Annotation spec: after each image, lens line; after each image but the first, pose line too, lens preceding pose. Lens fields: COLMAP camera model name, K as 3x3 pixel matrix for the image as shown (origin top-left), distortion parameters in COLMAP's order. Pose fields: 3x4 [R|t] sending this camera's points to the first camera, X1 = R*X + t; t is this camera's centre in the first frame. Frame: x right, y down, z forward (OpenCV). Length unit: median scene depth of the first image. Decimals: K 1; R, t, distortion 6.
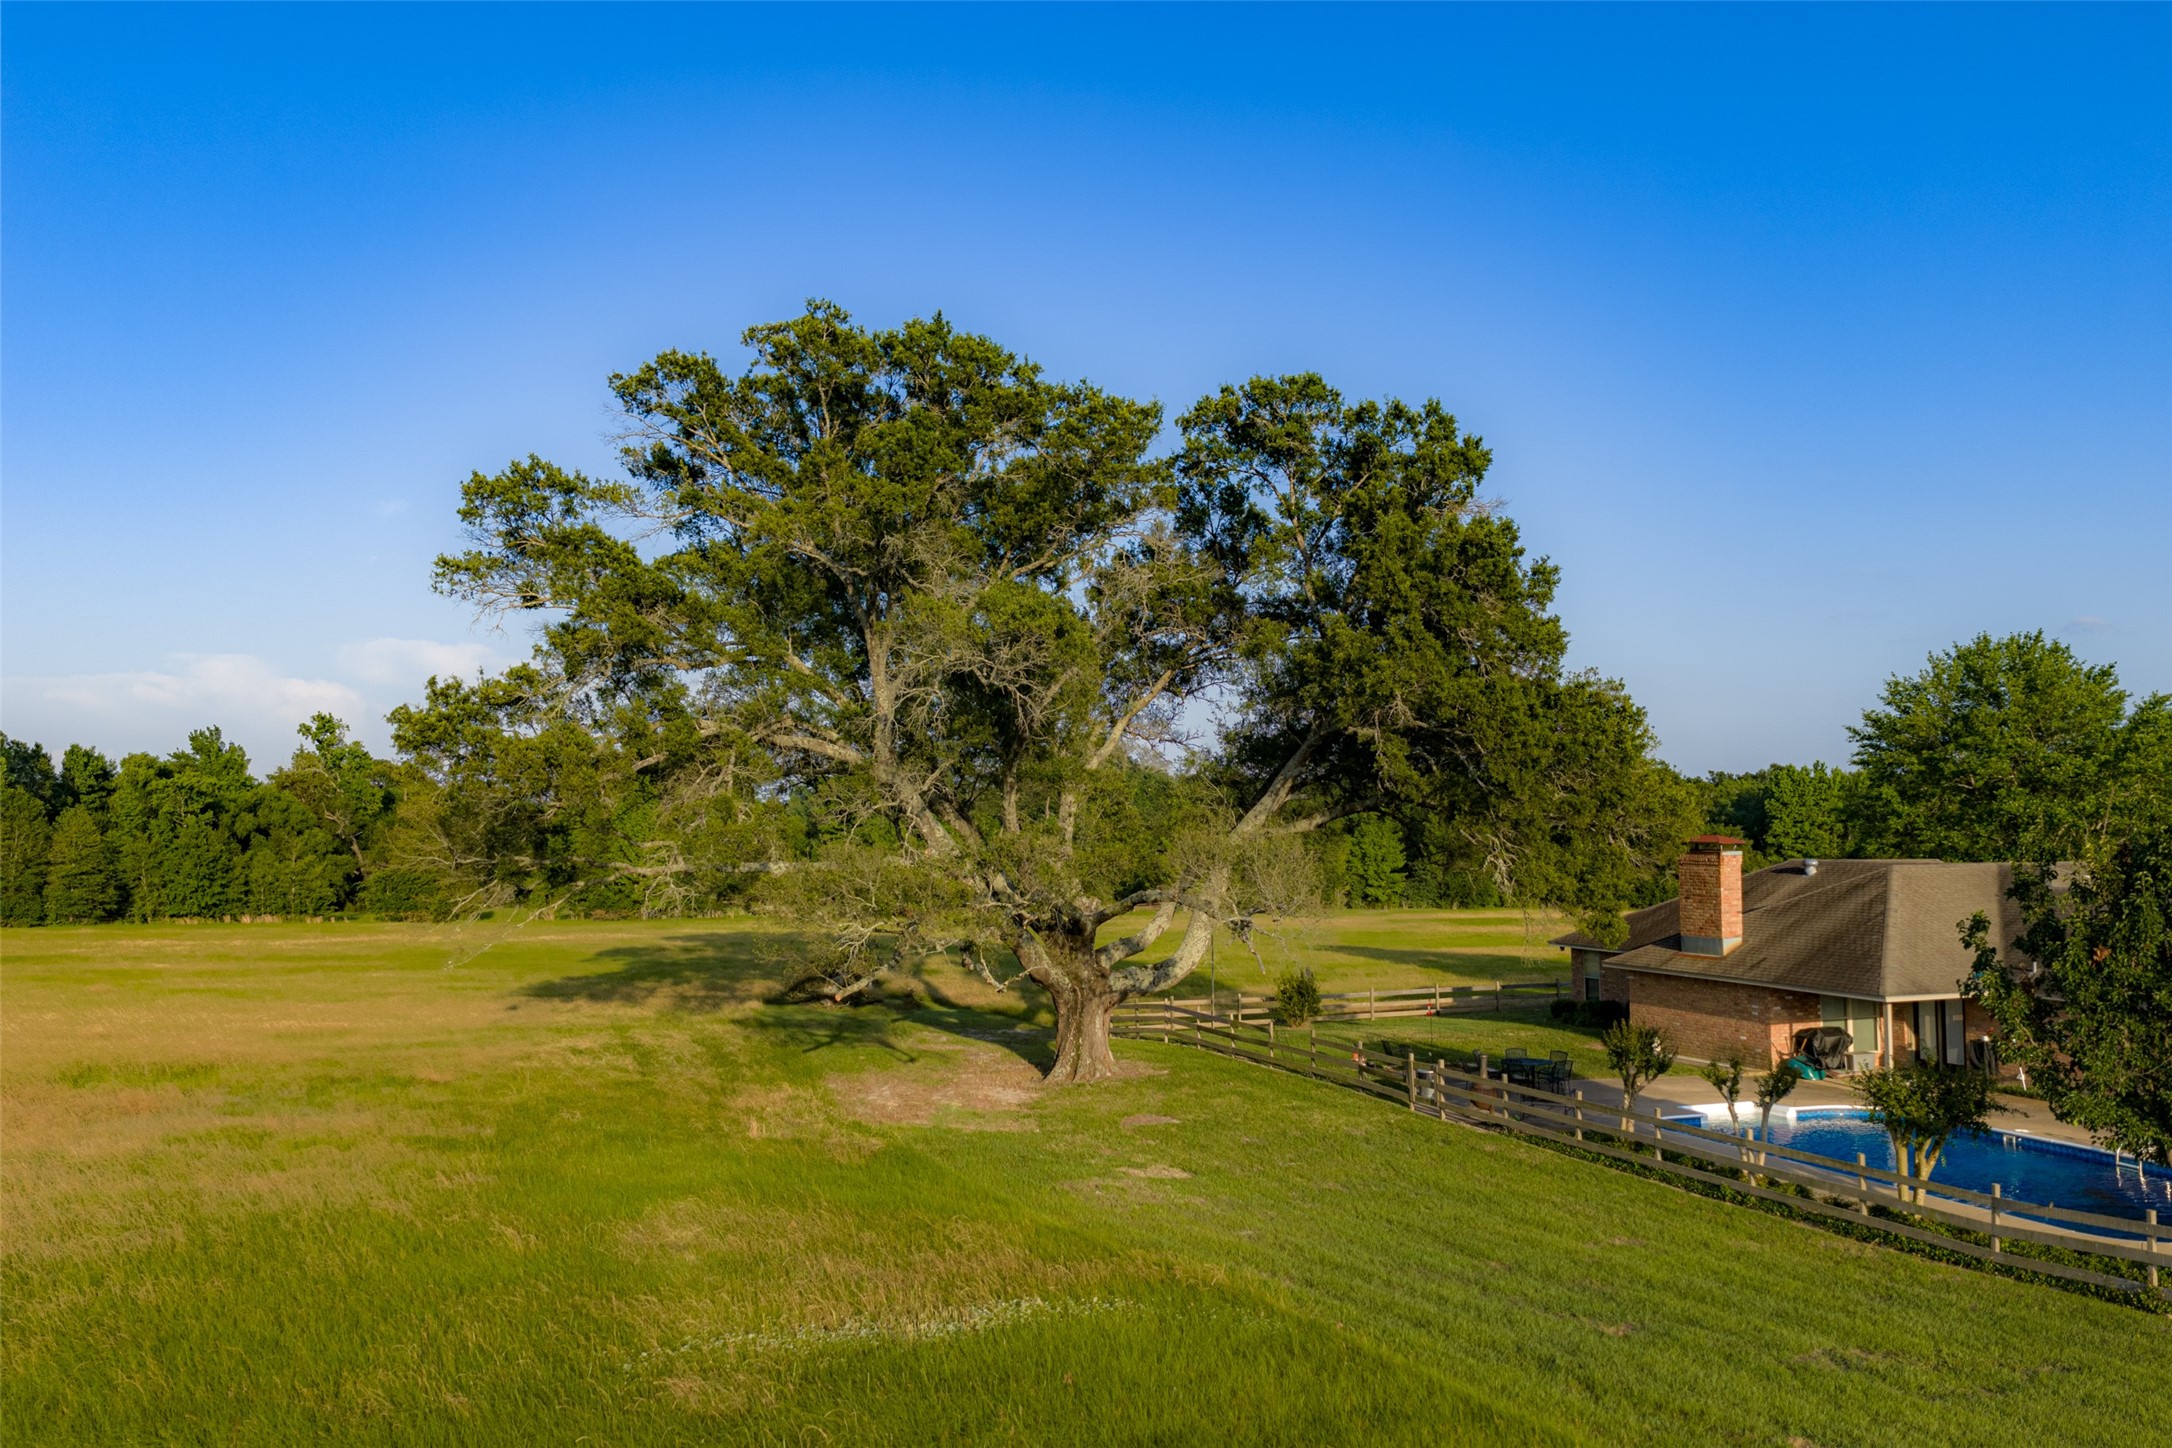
lens RADIAL K [[1804.0, 0, 1086.0], [0, 1804.0, 724.0], [0, 0, 1]] dist [0.024638, -0.041945]
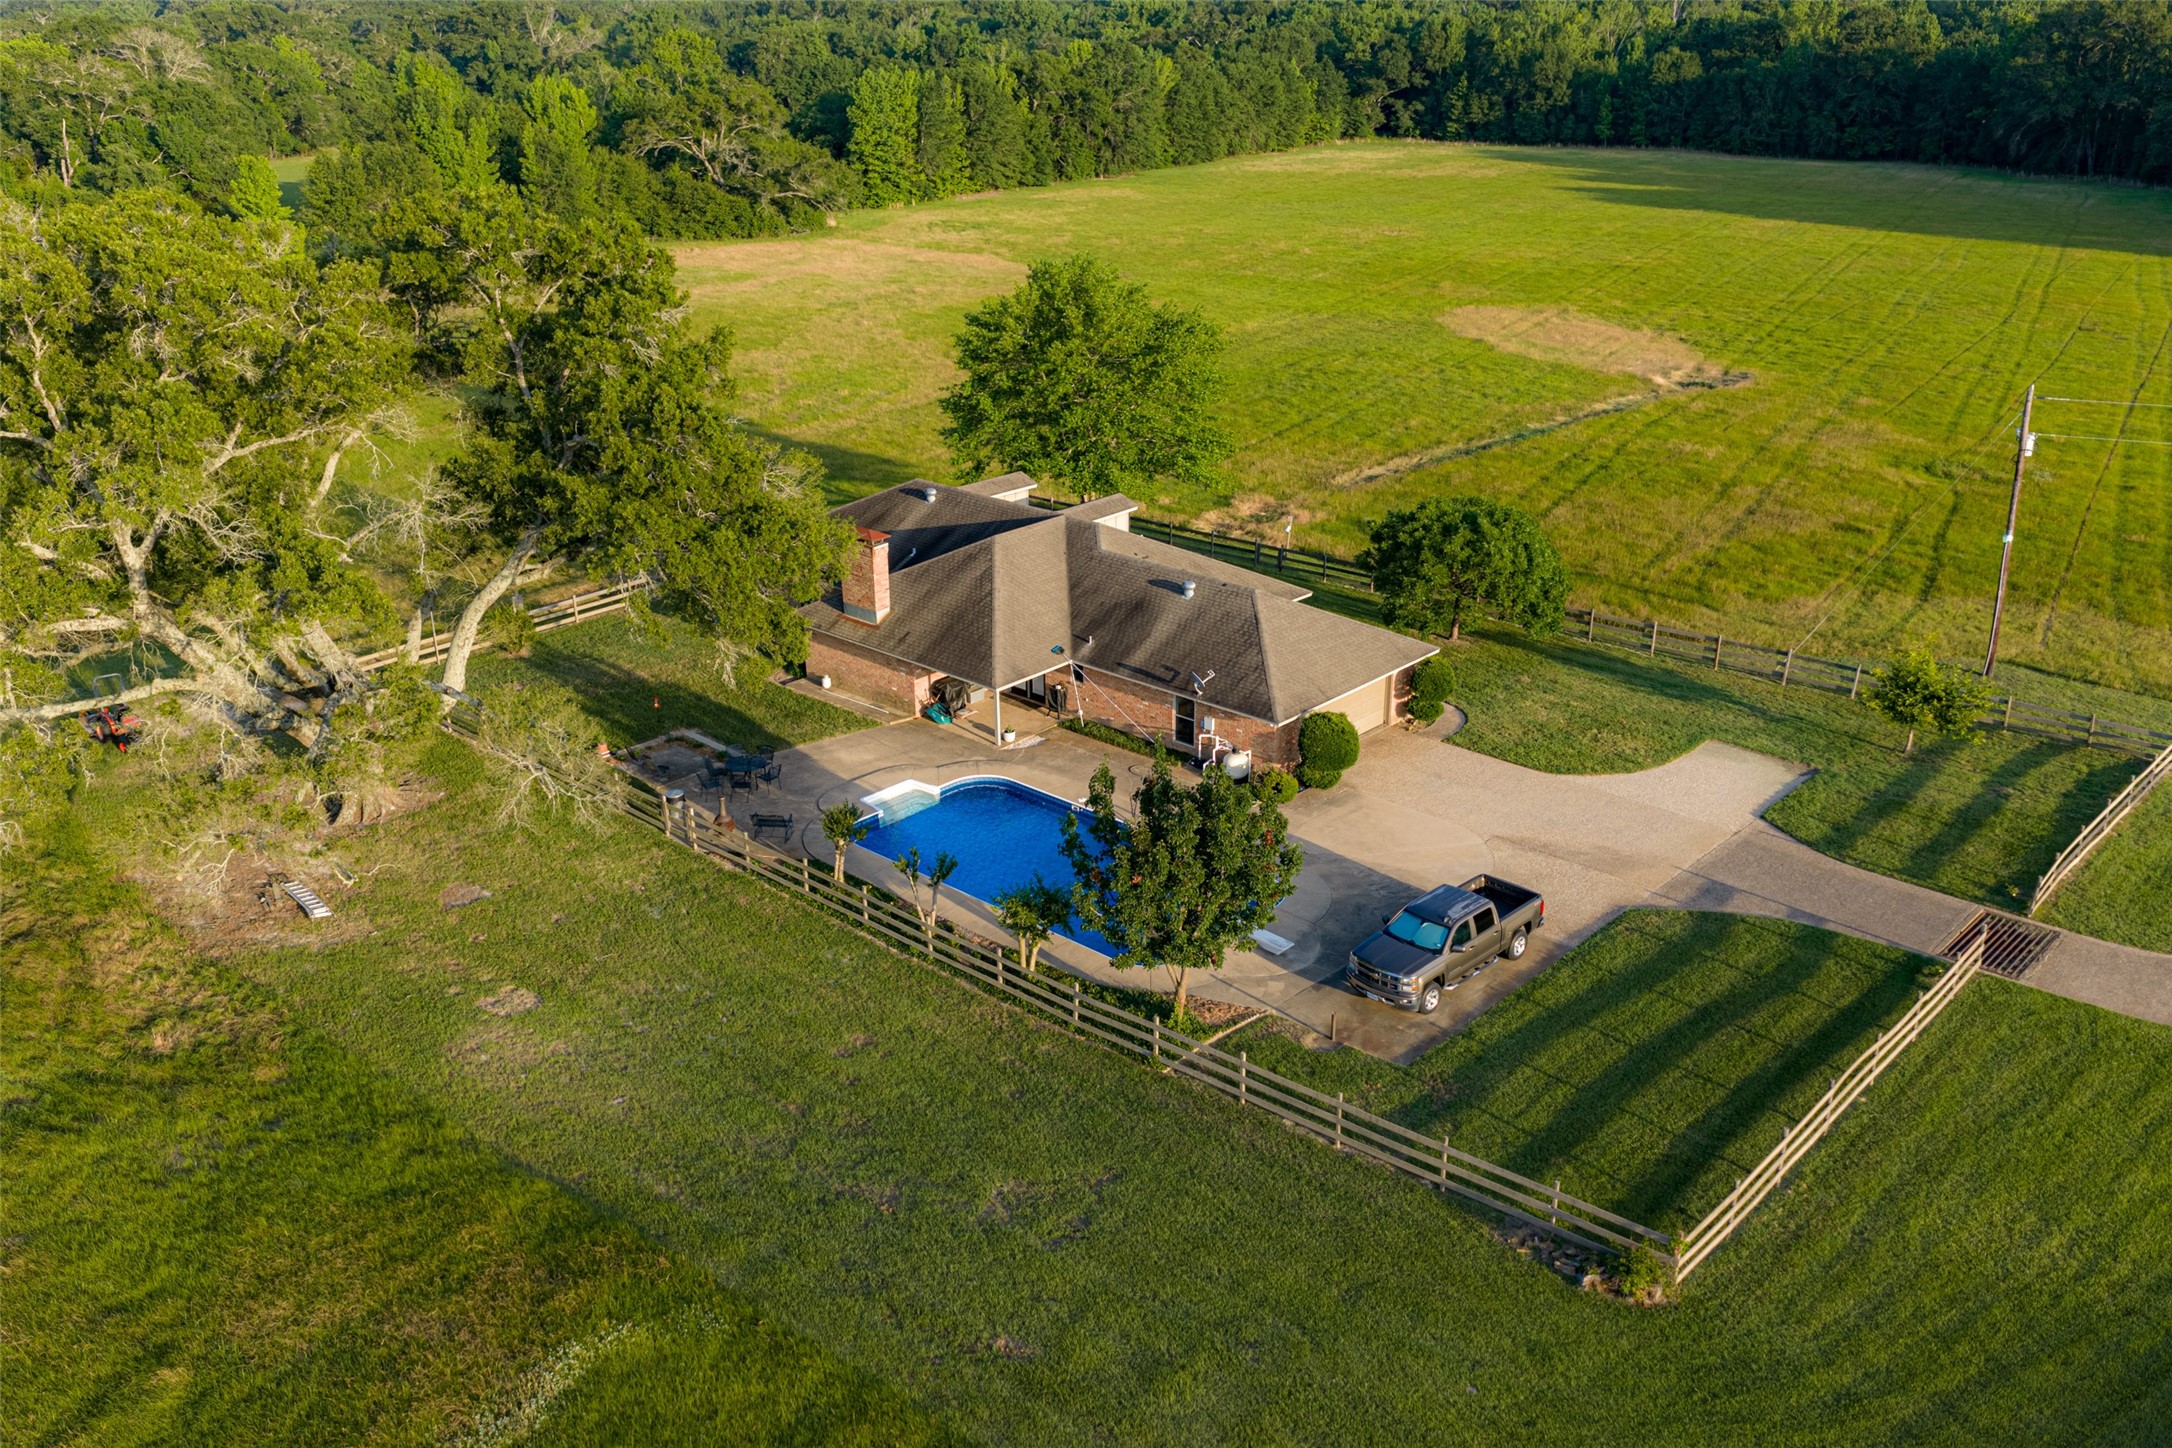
lens RADIAL K [[1804.0, 0, 1086.0], [0, 1804.0, 724.0], [0, 0, 1]] dist [0.024638, -0.041945]
pose [[0.882185, -0.178884, 0.435604, -0.092054], [-0.022879, 0.907665, 0.419072, -0.355500], [-0.470347, -0.379665, 0.796635, -0.127877]]
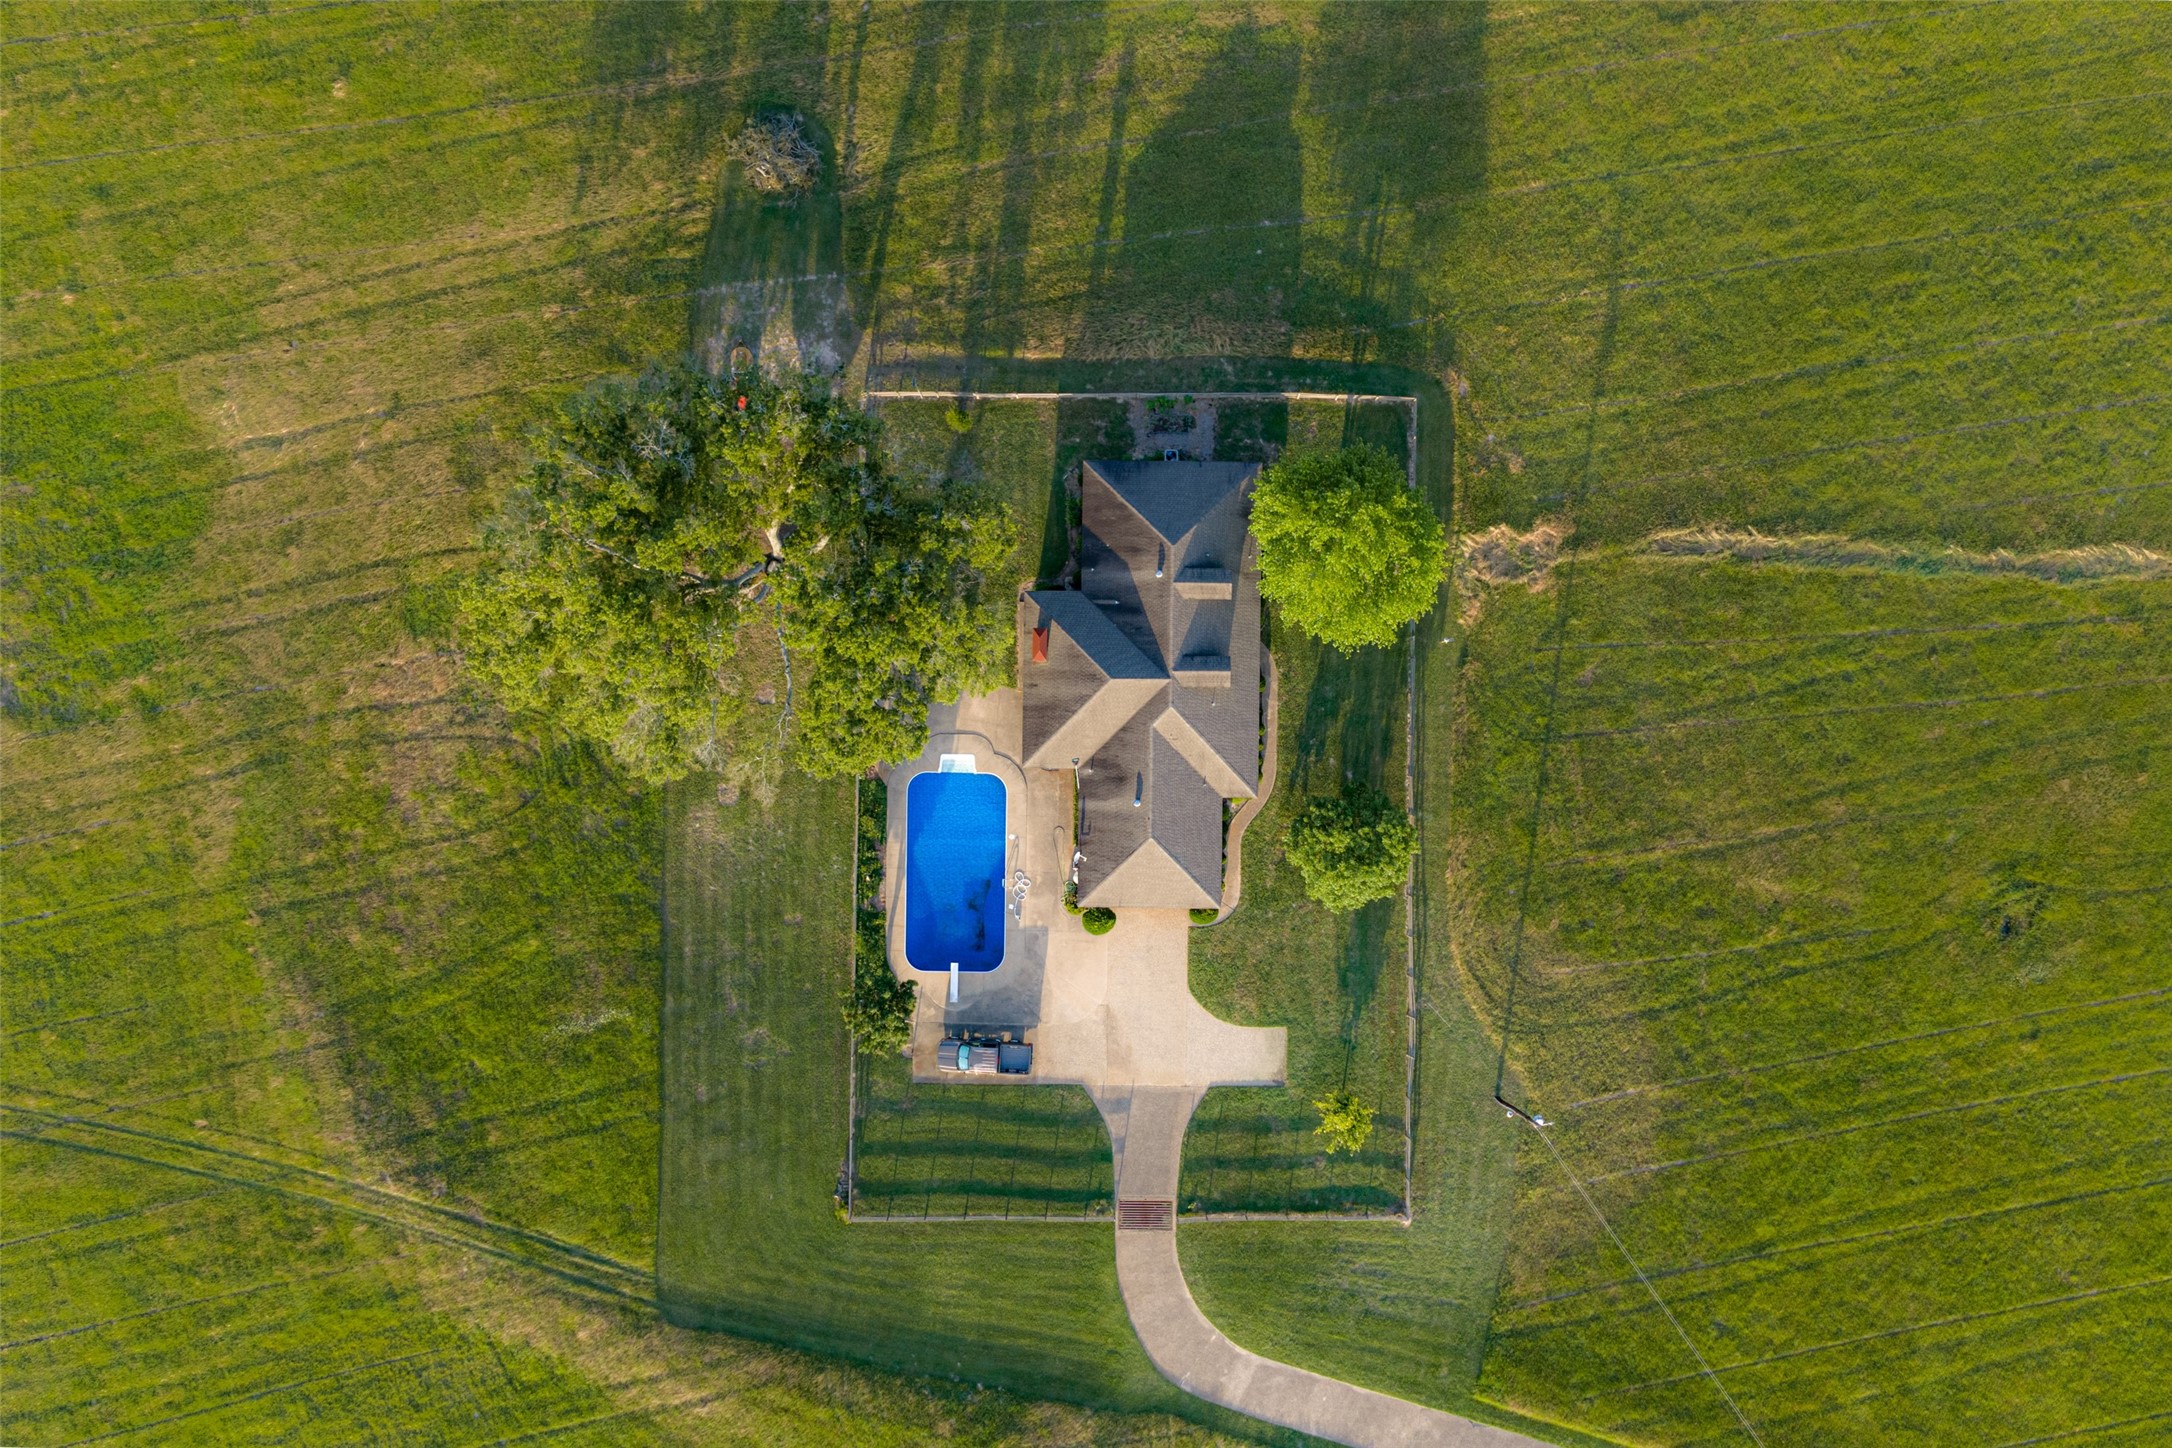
lens RADIAL K [[1804.0, 0, 1086.0], [0, 1804.0, 724.0], [0, 0, 1]] dist [0.024638, -0.041945]
pose [[0.942071, 0.335413, 0.001016, 0.445236], [0.020645, -0.061009, 0.997924, -2.212561], [0.334778, -0.940094, -0.064399, 1.111743]]
